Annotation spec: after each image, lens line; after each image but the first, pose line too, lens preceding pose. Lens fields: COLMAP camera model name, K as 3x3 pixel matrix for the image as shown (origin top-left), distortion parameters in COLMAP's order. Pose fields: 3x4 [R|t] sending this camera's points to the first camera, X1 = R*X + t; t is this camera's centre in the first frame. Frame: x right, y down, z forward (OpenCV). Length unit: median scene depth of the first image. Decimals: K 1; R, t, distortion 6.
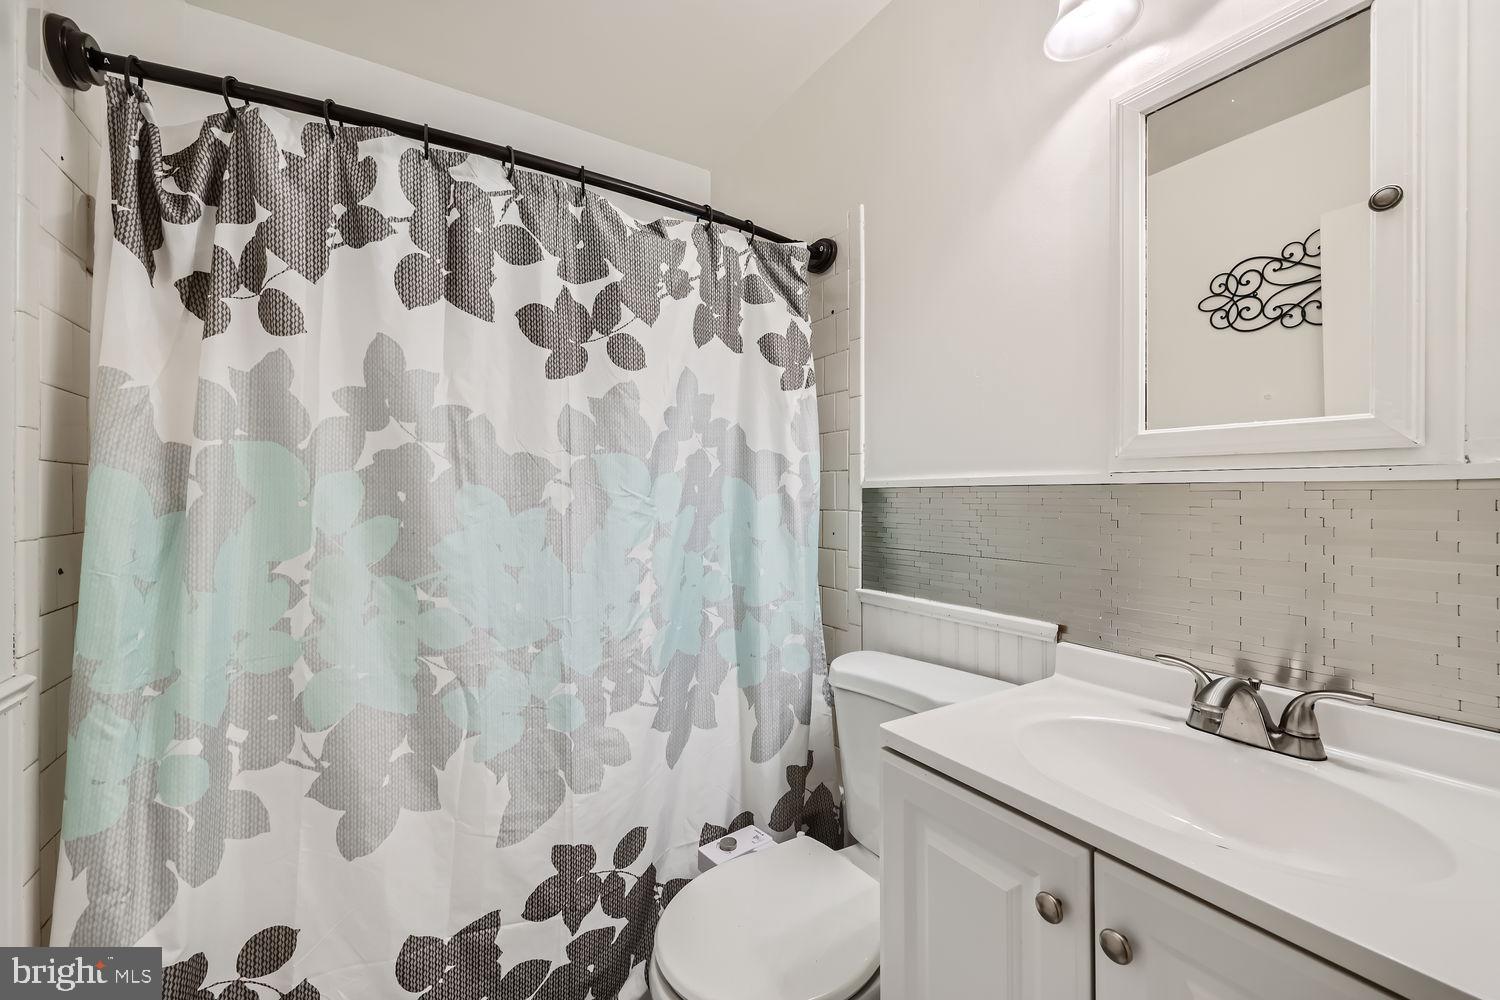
lens RADIAL K [[597.9, 0, 743.5], [0, 597.9, 486.7], [0, 0, 1]] dist [-0.001619, 0.000002]
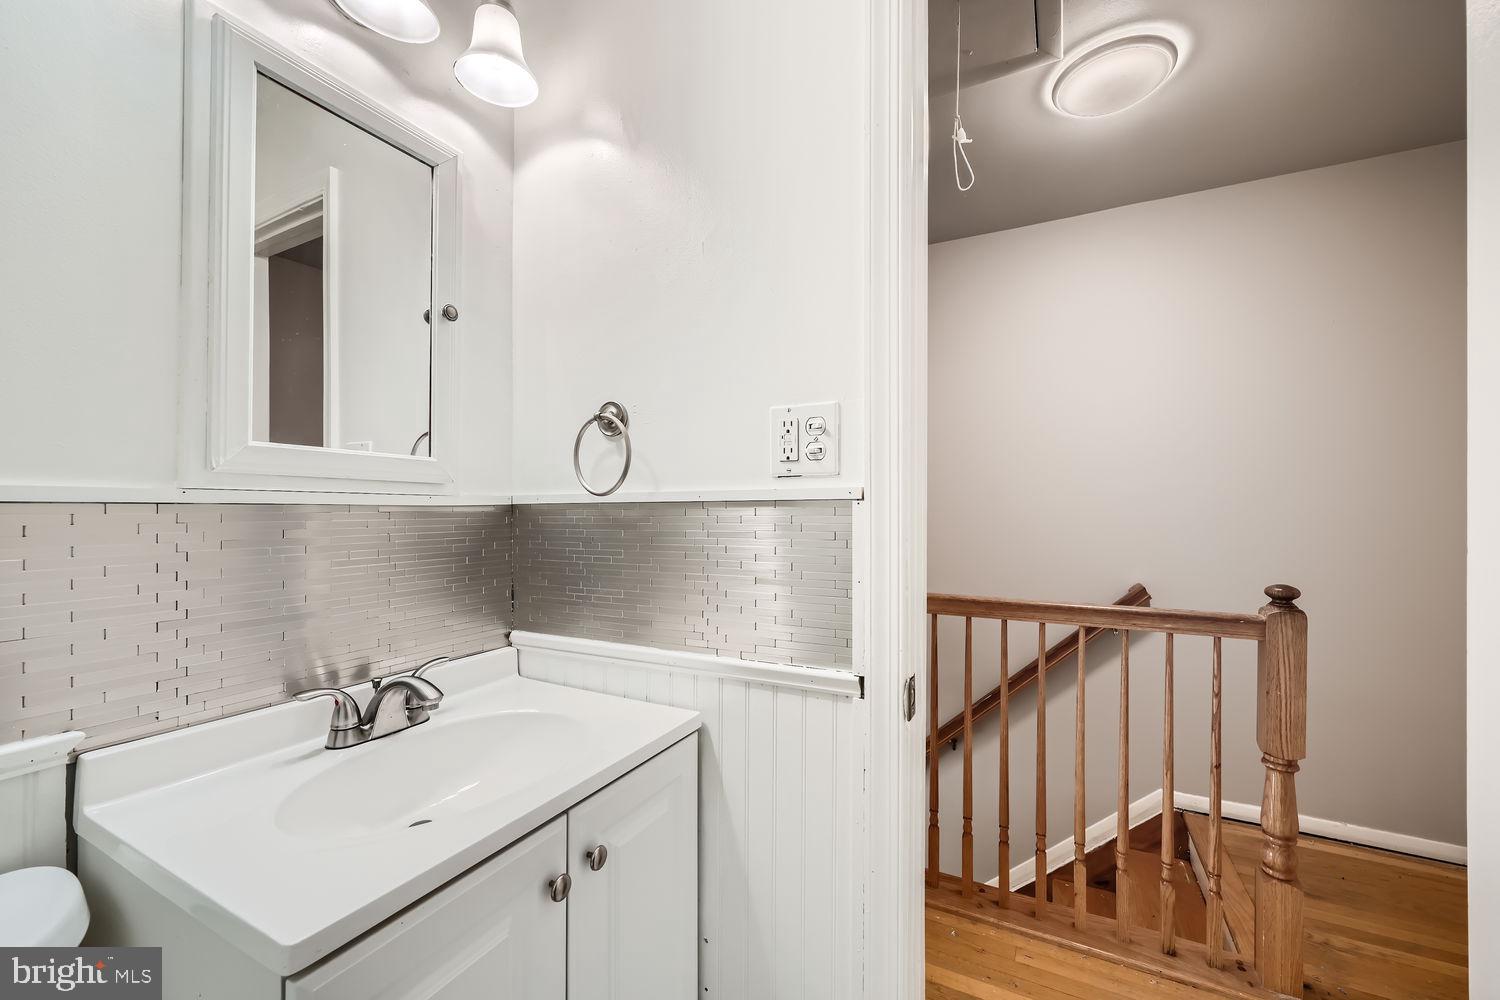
lens RADIAL K [[597.9, 0, 743.5], [0, 597.9, 486.7], [0, 0, 1]] dist [-0.001619, 0.000002]
pose [[-0.486656, 0.037294, 0.872797, -0.457859], [-0.007766, 0.998864, -0.047010, 0.005851], [-0.873559, -0.029656, -0.485814, 0.893350]]
